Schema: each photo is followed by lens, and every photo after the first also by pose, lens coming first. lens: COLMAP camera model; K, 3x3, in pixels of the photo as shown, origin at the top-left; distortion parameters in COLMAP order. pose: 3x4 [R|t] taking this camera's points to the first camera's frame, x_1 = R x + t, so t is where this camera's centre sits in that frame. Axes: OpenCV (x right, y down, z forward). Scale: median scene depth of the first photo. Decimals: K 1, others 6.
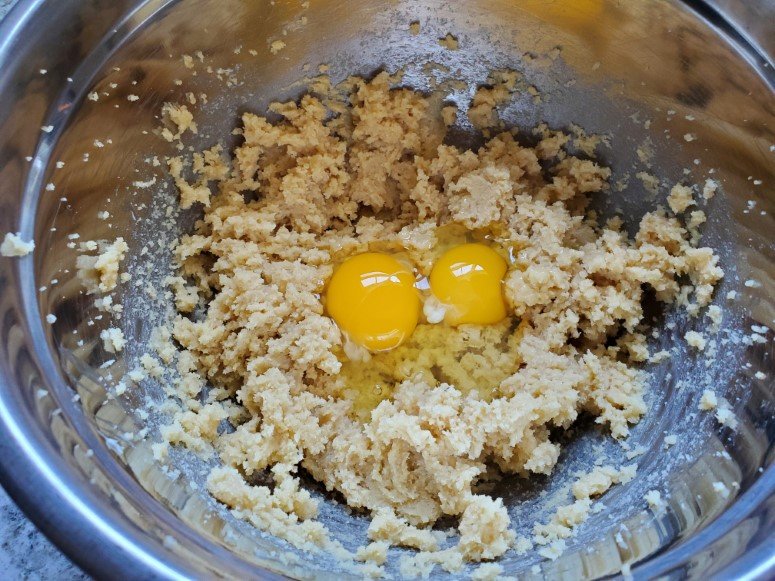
lens RADIAL K [[574.4, 0, 387.5], [0, 574.4, 290.5], [0, 0, 1]] dist [-0.040790, 0.076639]
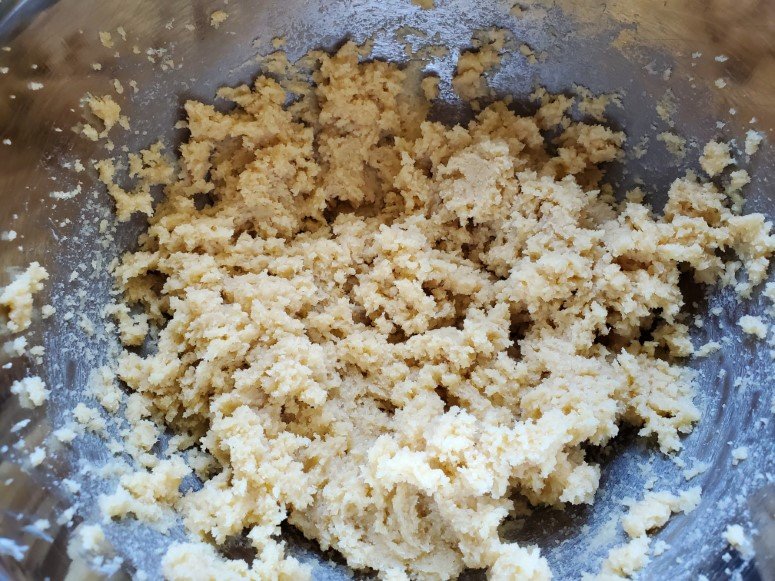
lens RADIAL K [[574.4, 0, 387.5], [0, 574.4, 290.5], [0, 0, 1]] dist [-0.040790, 0.076639]
pose [[0.996222, -0.086528, 0.007325, 0.012735], [0.086569, 0.996231, -0.005403, -0.005442], [-0.006830, 0.006017, 0.999959, 0.172022]]
